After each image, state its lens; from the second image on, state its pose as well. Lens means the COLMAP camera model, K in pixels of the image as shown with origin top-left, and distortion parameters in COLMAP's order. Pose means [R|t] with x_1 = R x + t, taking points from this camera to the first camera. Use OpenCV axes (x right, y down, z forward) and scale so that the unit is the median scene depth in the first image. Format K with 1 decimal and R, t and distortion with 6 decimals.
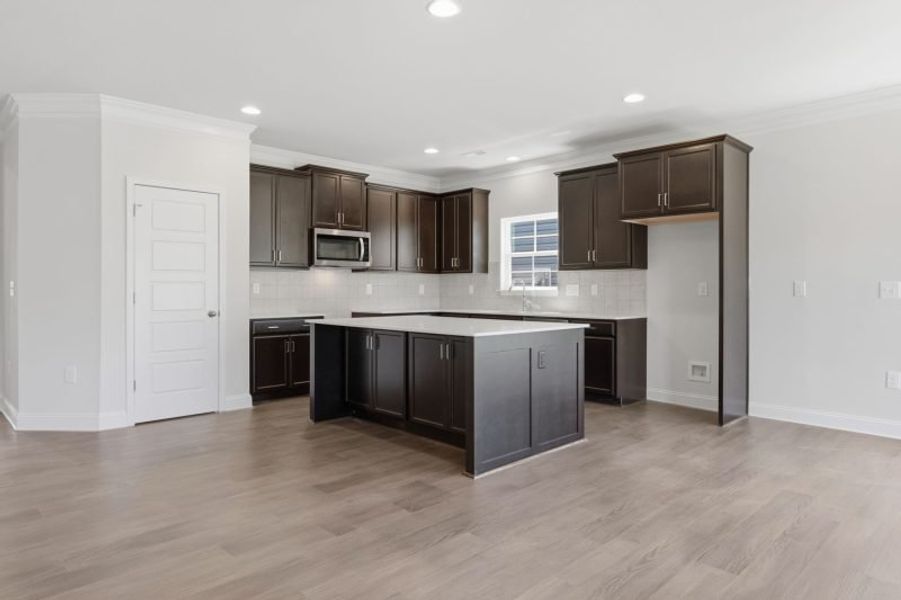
lens RADIAL K [[555.6, 0, 462.5], [0, 555.6, 290.0], [0, 0, 1]] dist [-0.006671, 0.006961]
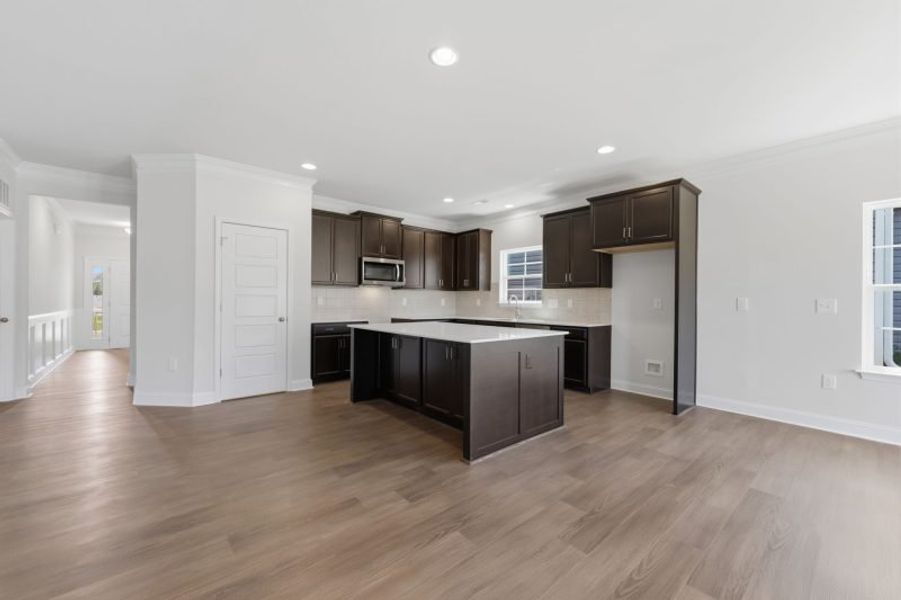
lens RADIAL K [[363.5, 0, 453.1], [0, 363.5, 302.6], [0, 0, 1]] dist [0.000672, -0.000611]
pose [[0.997700, 0.007470, -0.067378, 0.018606], [-0.007446, 0.999972, 0.000601, -0.001149], [0.067380, -0.000097, 0.997727, 0.122676]]
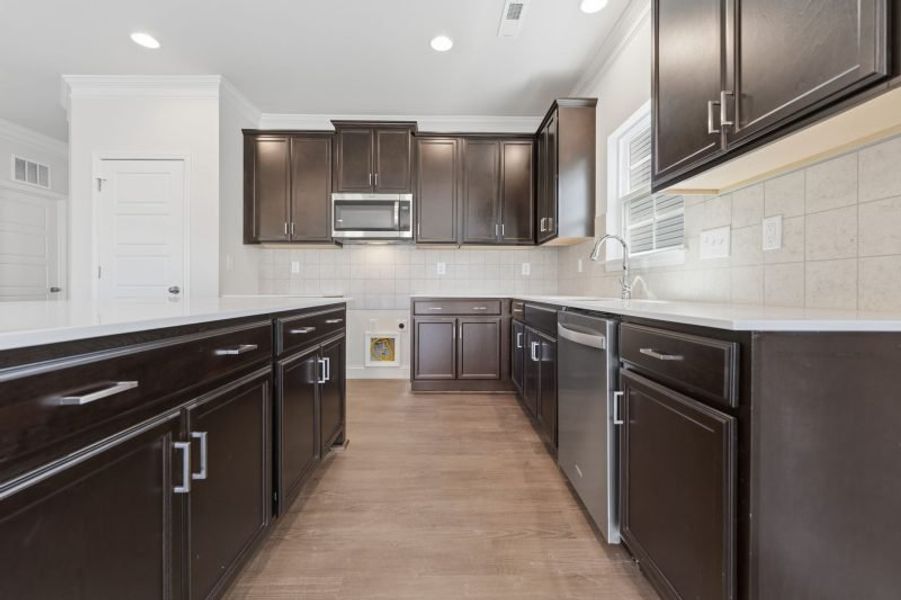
lens RADIAL K [[363.5, 0, 454.2], [0, 363.5, 297.2], [0, 0, 1]] dist [0.000672, -0.000611]
pose [[0.725686, 0.018006, -0.687790, 0.262300], [-0.001395, 0.999694, 0.024700, 0.033337], [0.688025, -0.016965, 0.725489, 0.745165]]
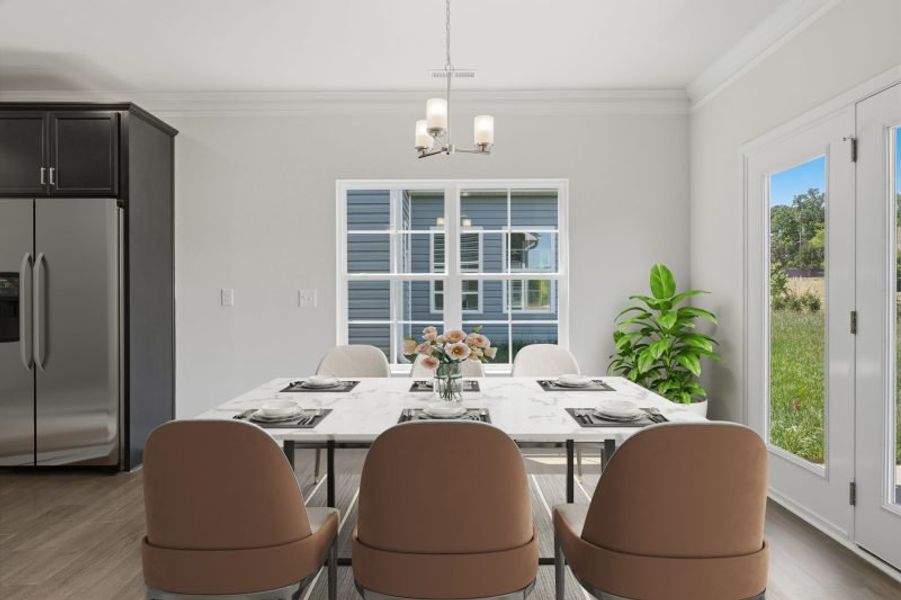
lens RADIAL K [[555.6, 0, 441.9], [0, 555.6, 297.3], [0, 0, 1]] dist [-0.006671, 0.006961]
pose [[0.703619, -0.005876, 0.710553, 0.171799], [0.006486, 0.999977, 0.001848, -0.001038], [-0.710548, 0.003308, 0.703641, 0.097577]]
